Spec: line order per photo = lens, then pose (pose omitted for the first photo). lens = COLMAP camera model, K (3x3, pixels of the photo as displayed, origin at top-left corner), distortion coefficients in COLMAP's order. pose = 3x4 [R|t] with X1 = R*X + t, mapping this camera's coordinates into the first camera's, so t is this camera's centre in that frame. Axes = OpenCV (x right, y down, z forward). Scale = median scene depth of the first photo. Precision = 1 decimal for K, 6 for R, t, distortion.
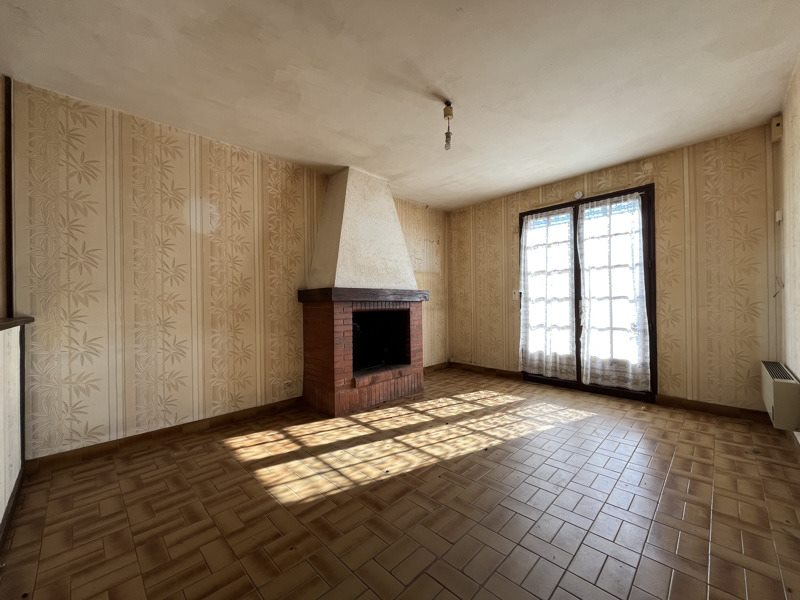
lens RADIAL K [[328.6, 0, 408.9], [0, 328.6, 299.4], [0, 0, 1]] dist [-0.001136, 0.000085]
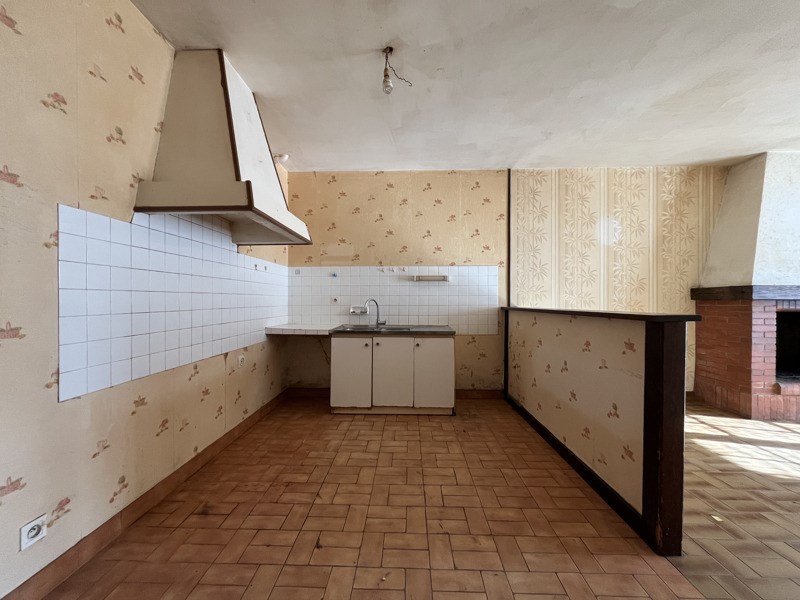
lens RADIAL K [[328.6, 0, 408.9], [0, 328.6, 299.4], [0, 0, 1]] dist [-0.001136, 0.000085]
pose [[0.668072, 0.014661, -0.743952, -0.182879], [-0.003987, 0.999862, 0.016124, -0.006614], [0.744086, -0.007805, 0.668039, -0.392832]]
